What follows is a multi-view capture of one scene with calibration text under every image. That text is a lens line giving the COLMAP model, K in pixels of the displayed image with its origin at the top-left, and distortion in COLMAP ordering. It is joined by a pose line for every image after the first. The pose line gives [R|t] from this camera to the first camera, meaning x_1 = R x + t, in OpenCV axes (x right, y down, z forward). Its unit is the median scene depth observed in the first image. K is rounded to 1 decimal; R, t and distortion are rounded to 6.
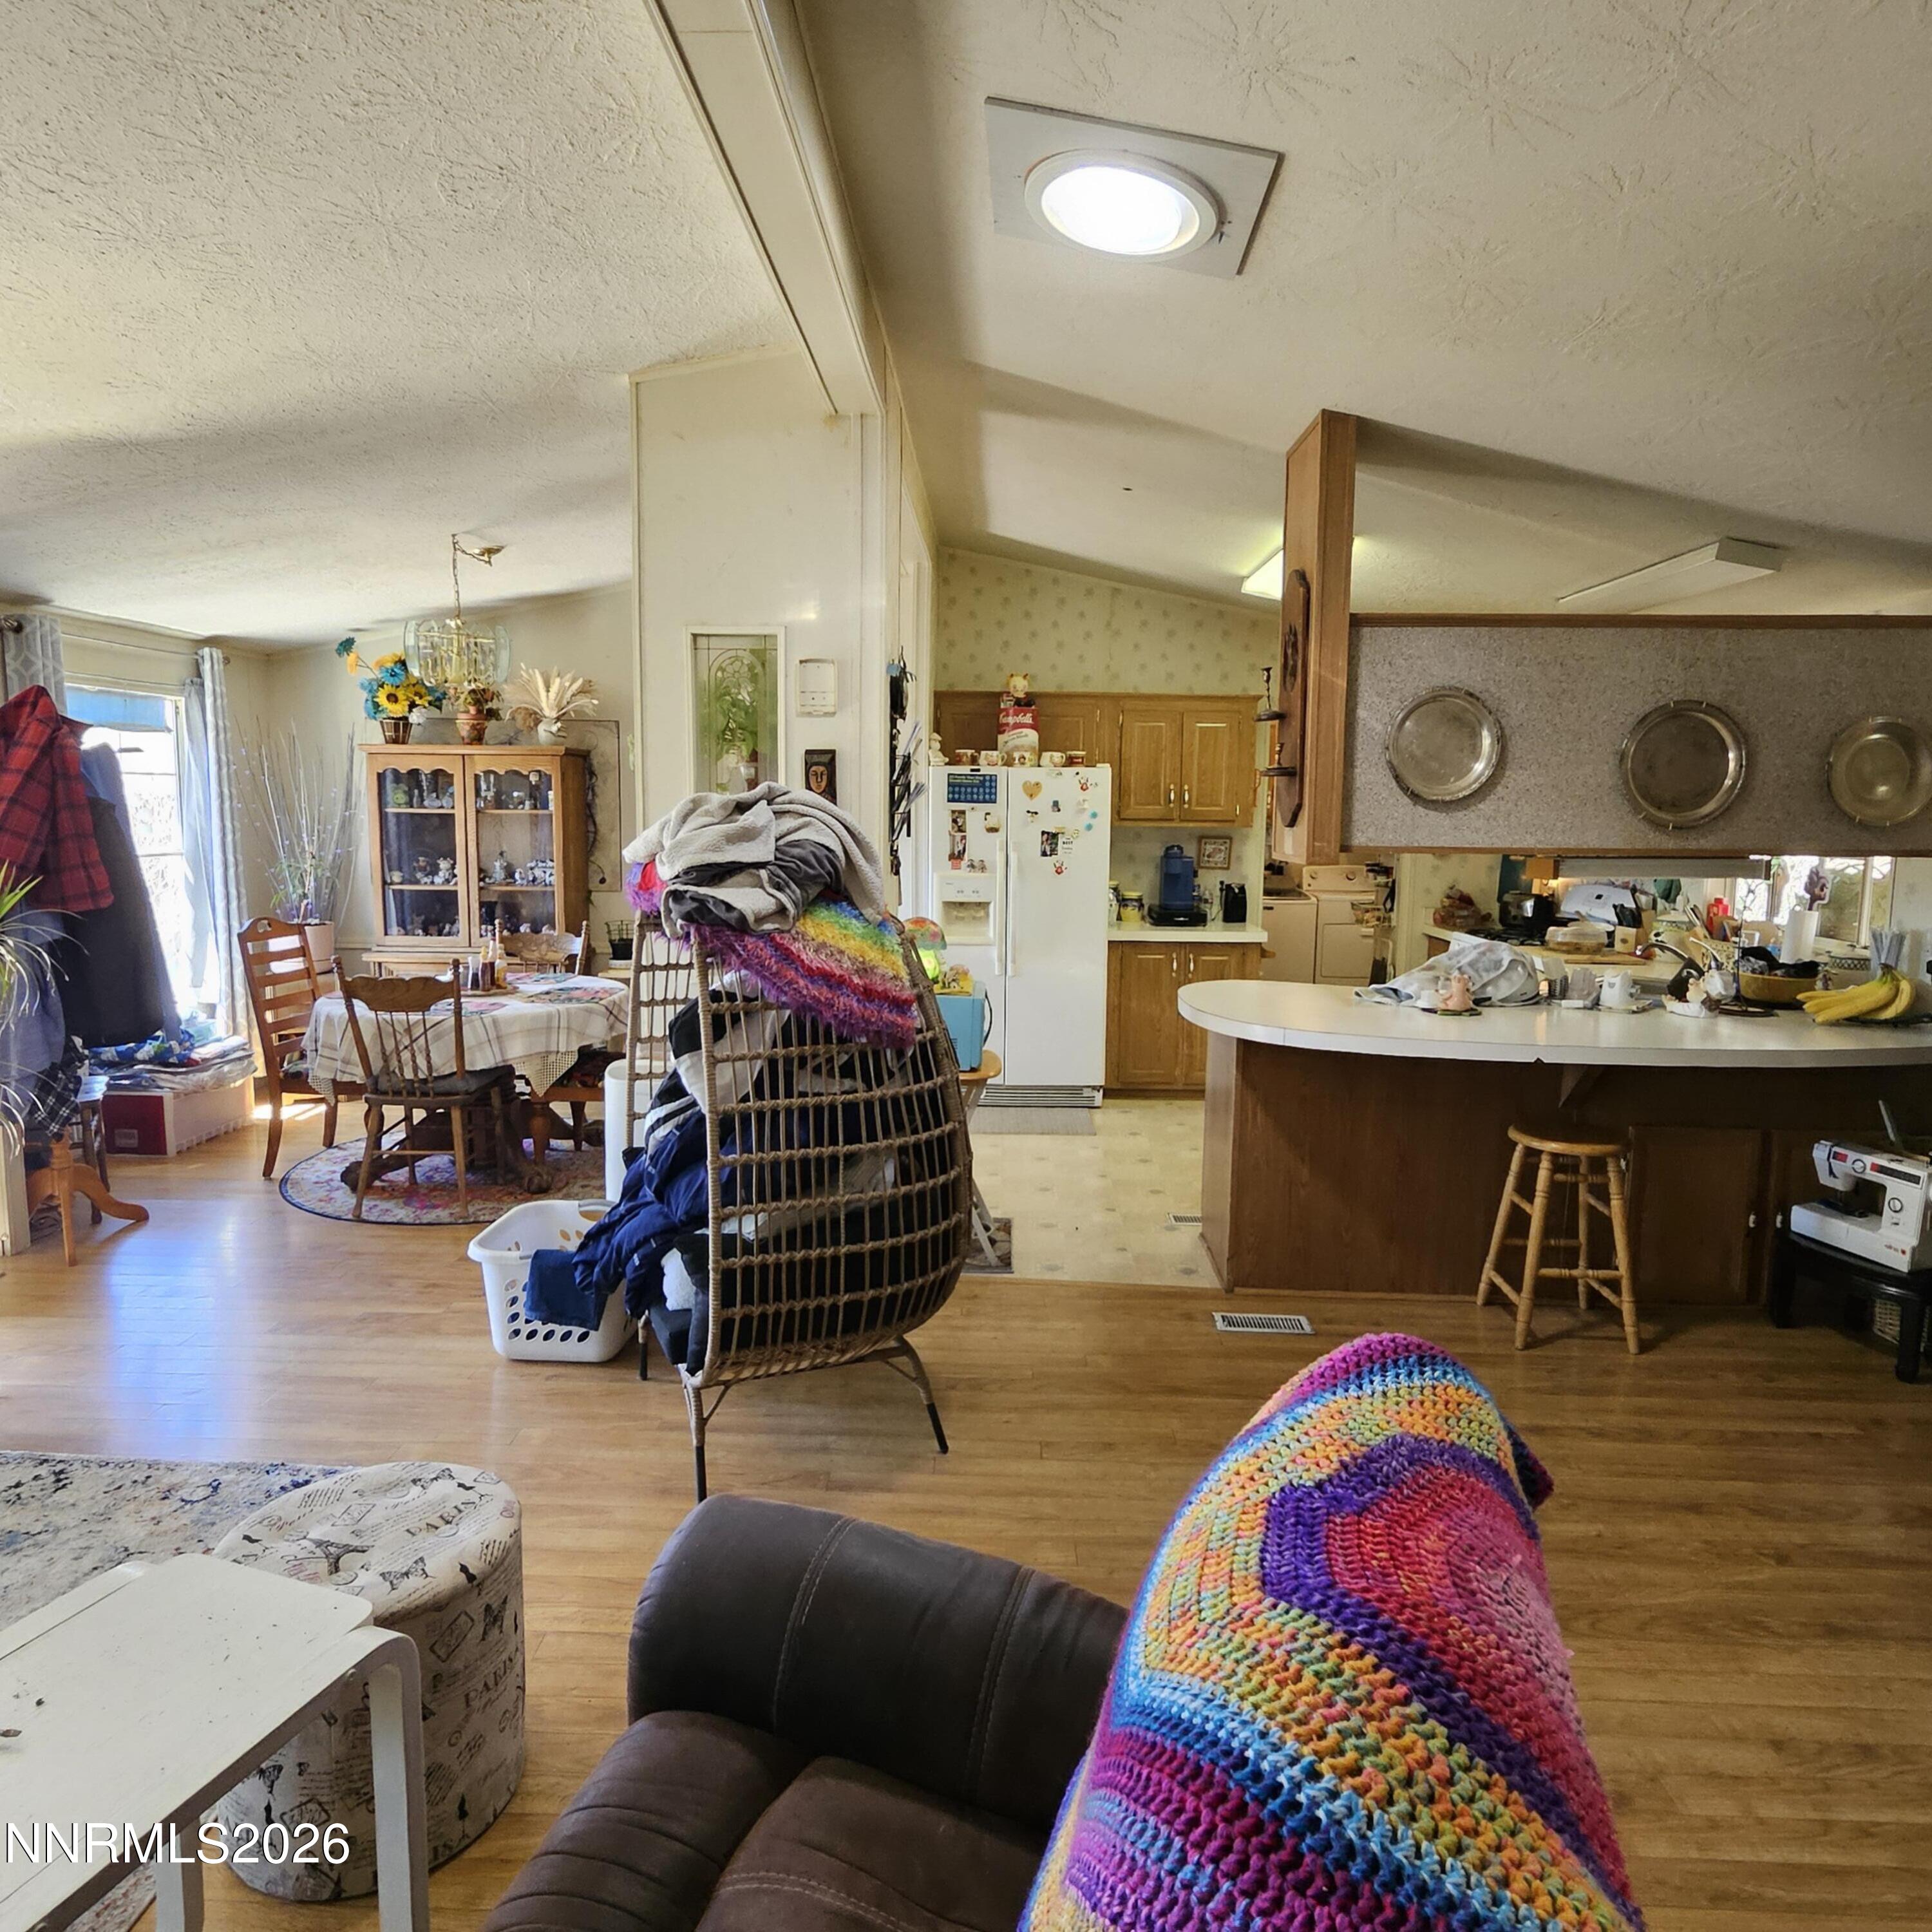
lens RADIAL K [[1326.6, 0, 966.0], [0, 1326.6, 966.0], [0, 0, 1]] dist [0.001567, -0.000338]
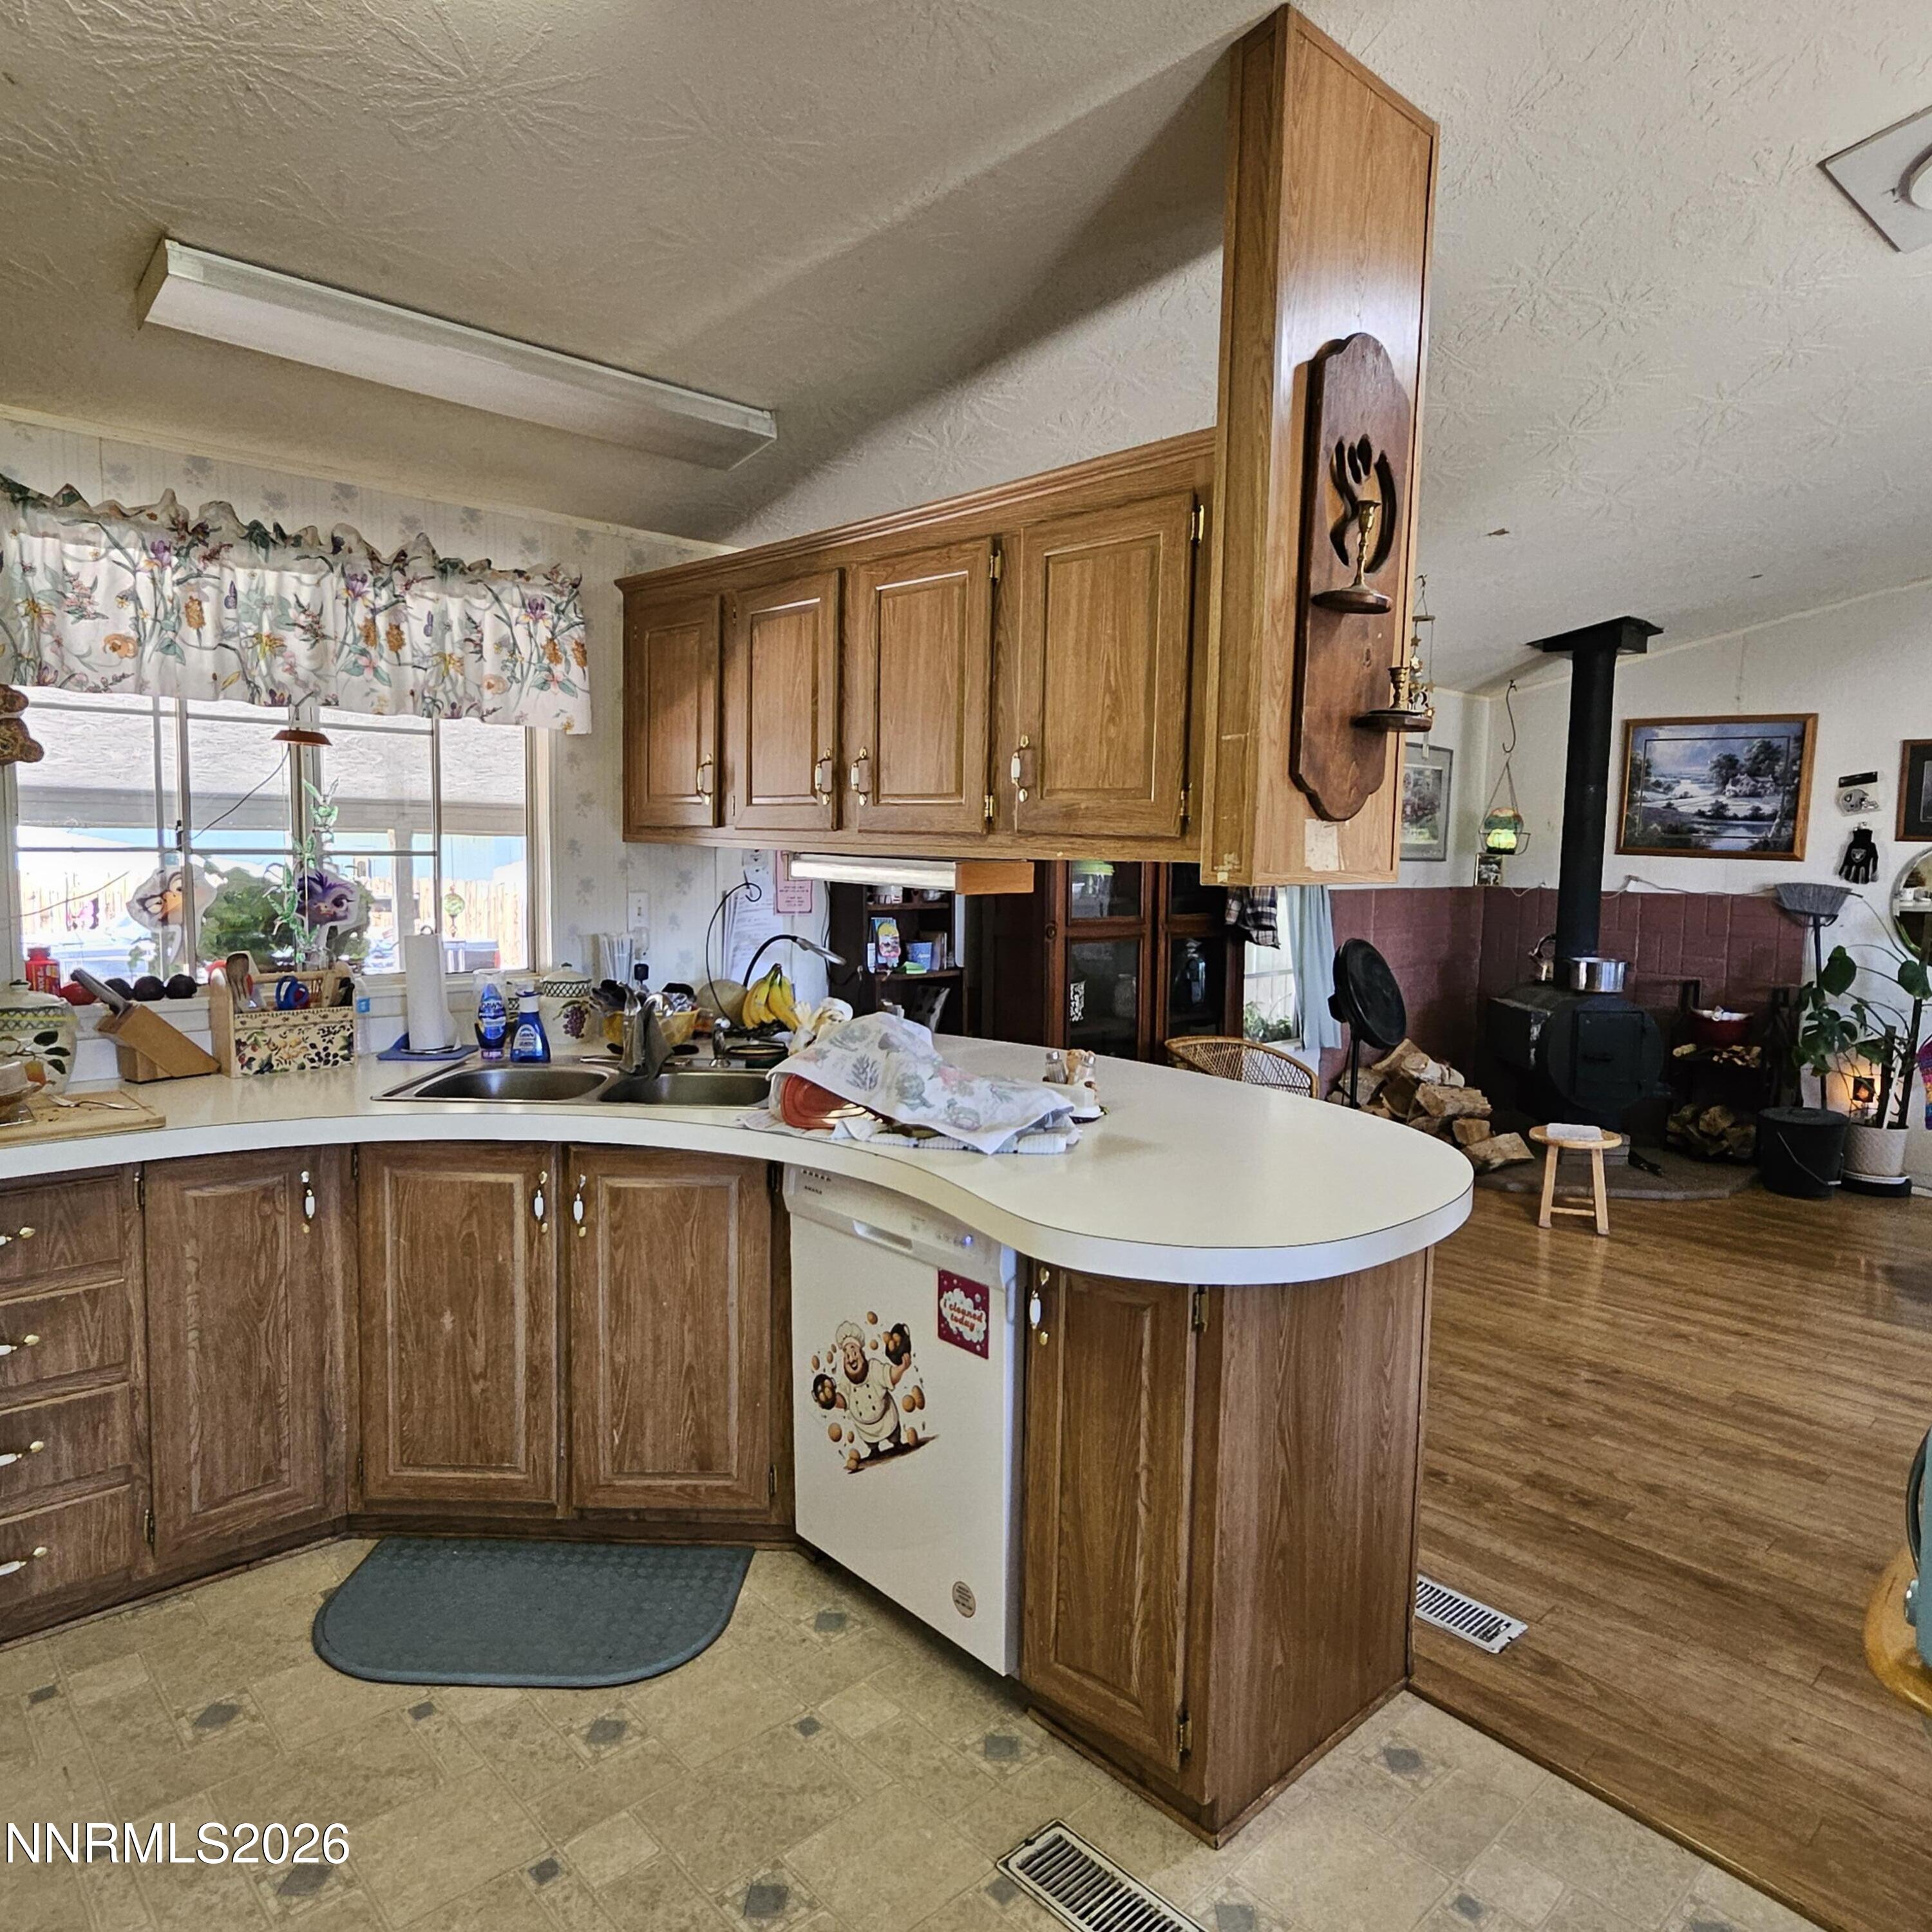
lens RADIAL K [[1326.6, 0, 966.0], [0, 1326.6, 966.0], [0, 0, 1]] dist [0.001567, -0.000338]
pose [[-0.711631, -0.085806, 0.697293, -0.017278], [0.064438, 0.980358, 0.186402, -0.095958], [-0.699592, 0.177581, -0.692125, 0.928195]]
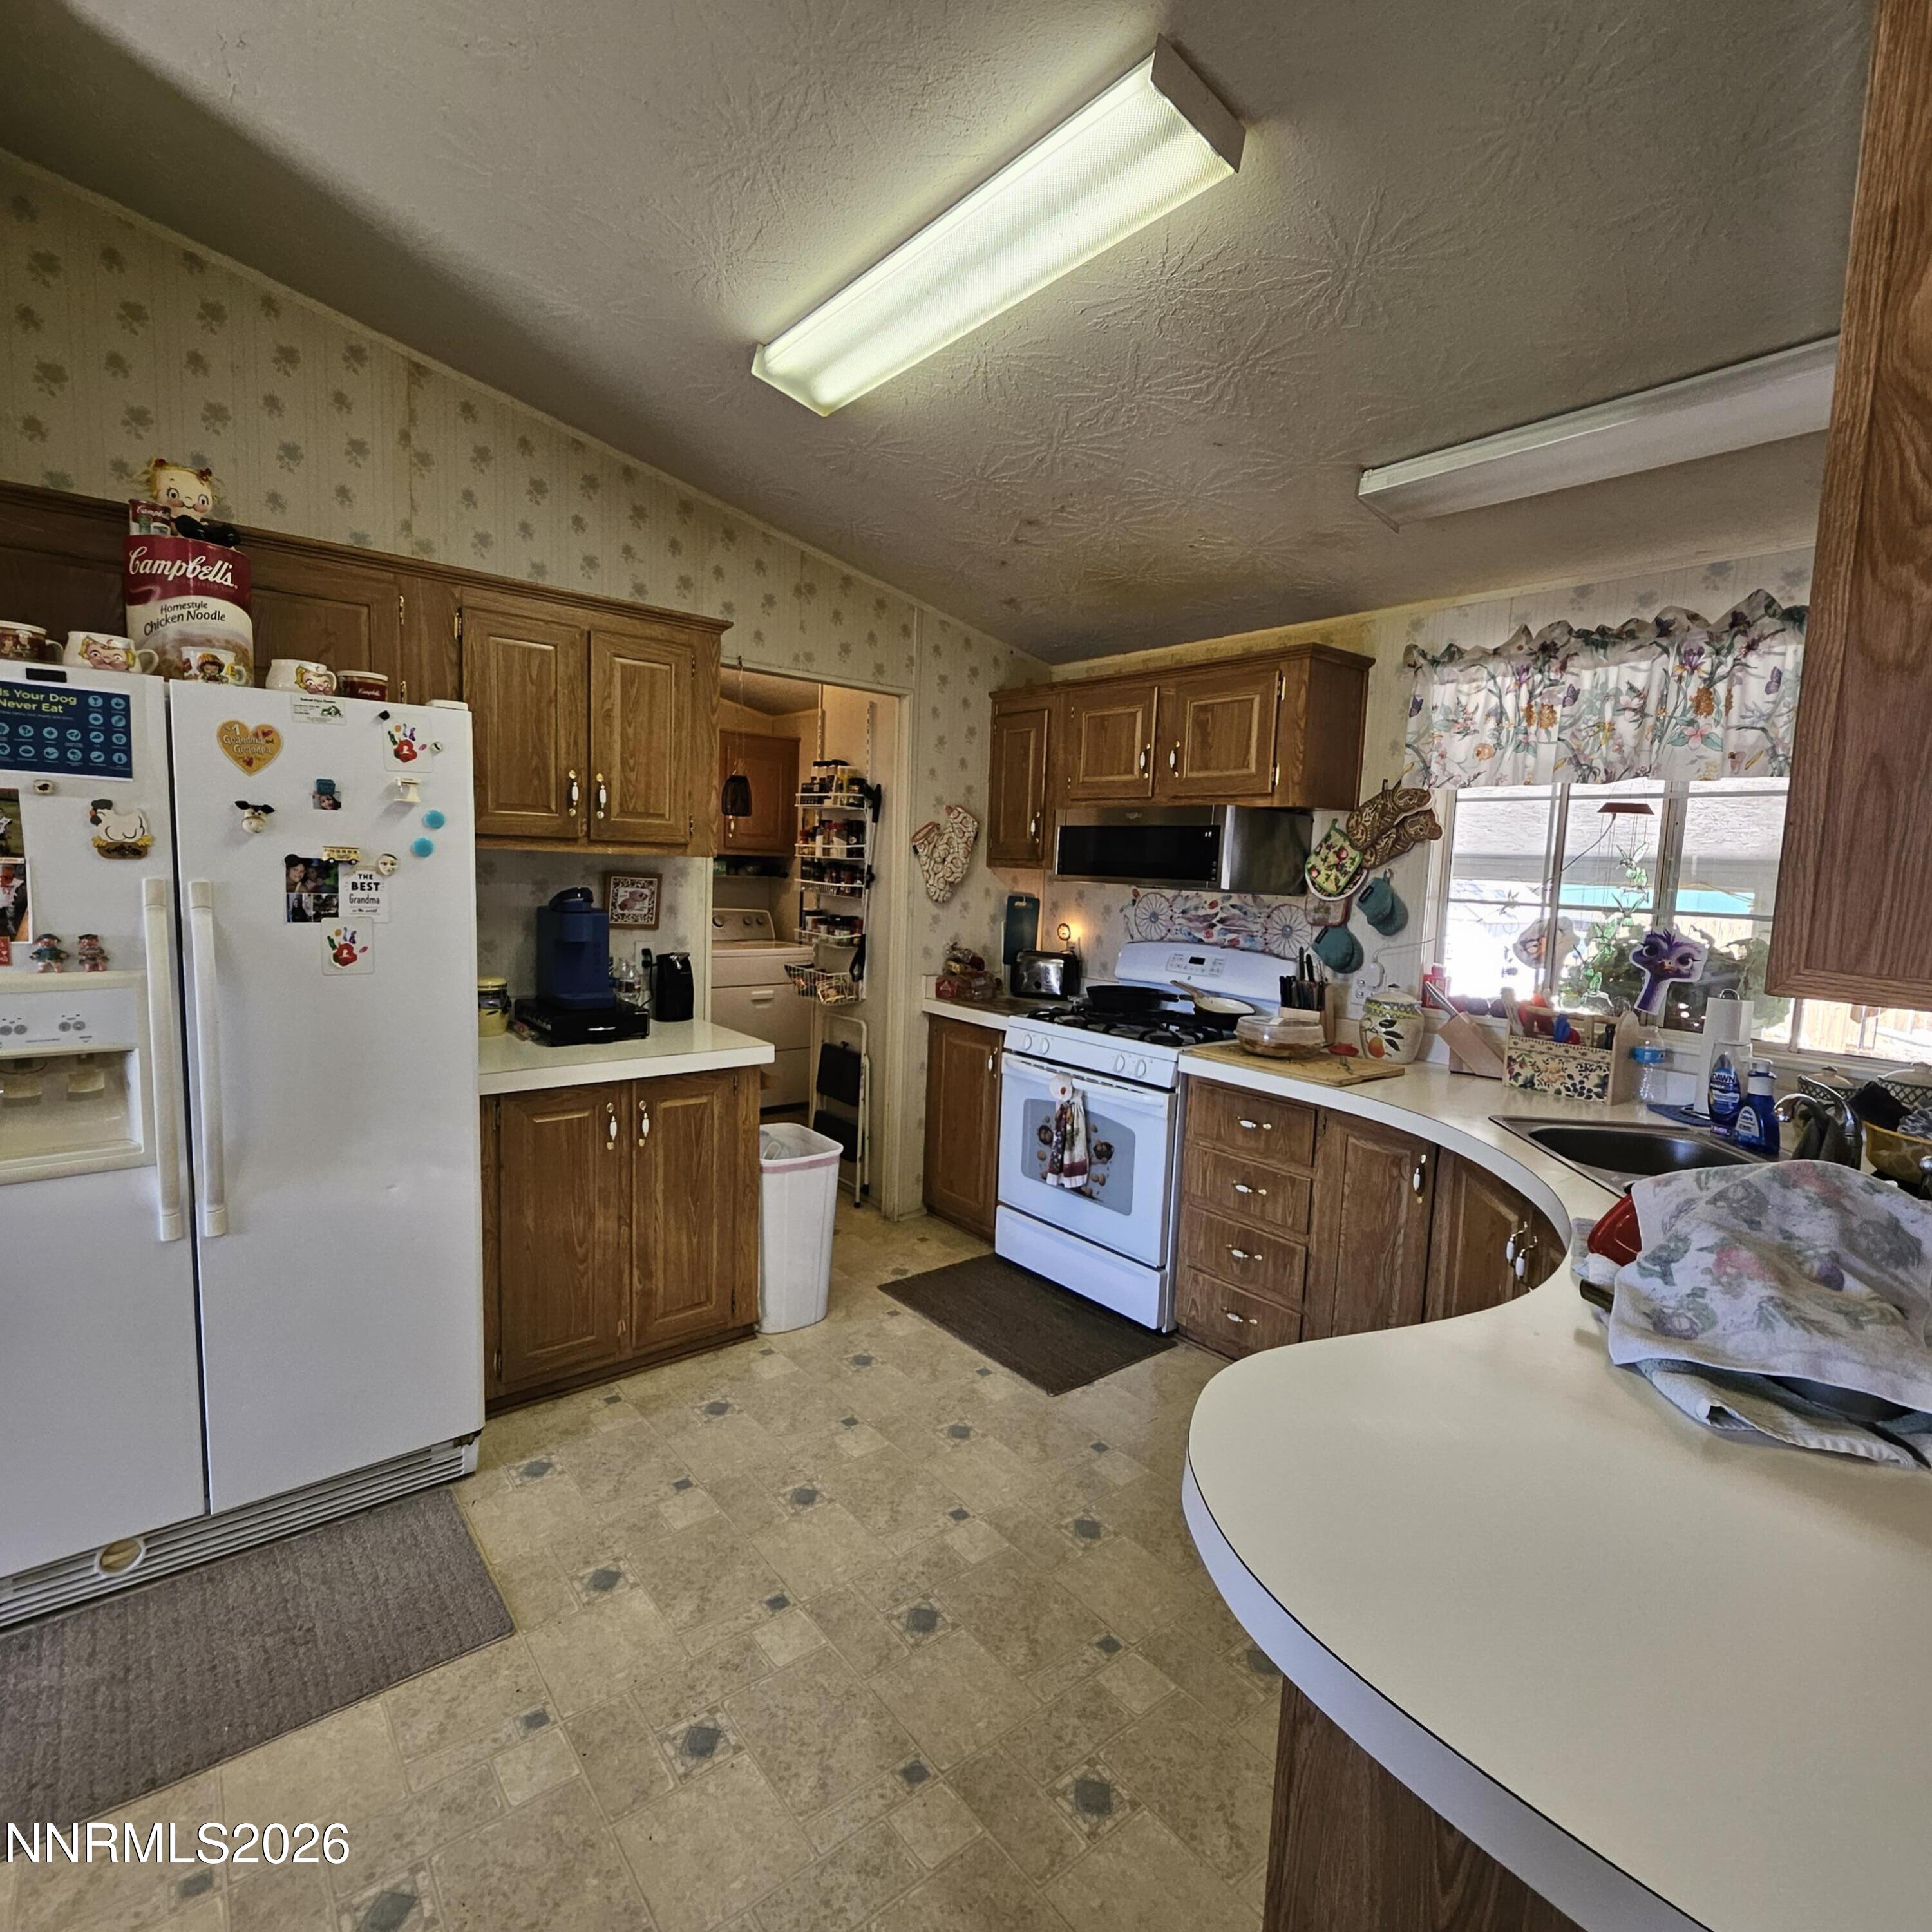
lens RADIAL K [[1031.0, 0, 966.0], [0, 1031.0, 966.0], [0, 0, 1]] dist [0.008712, -0.000966]
pose [[0.767339, -0.049466, 0.639330, 0.013855], [0.051998, 0.998537, 0.014849, -0.062764], [-0.639129, 0.021850, 0.768789, 0.630496]]
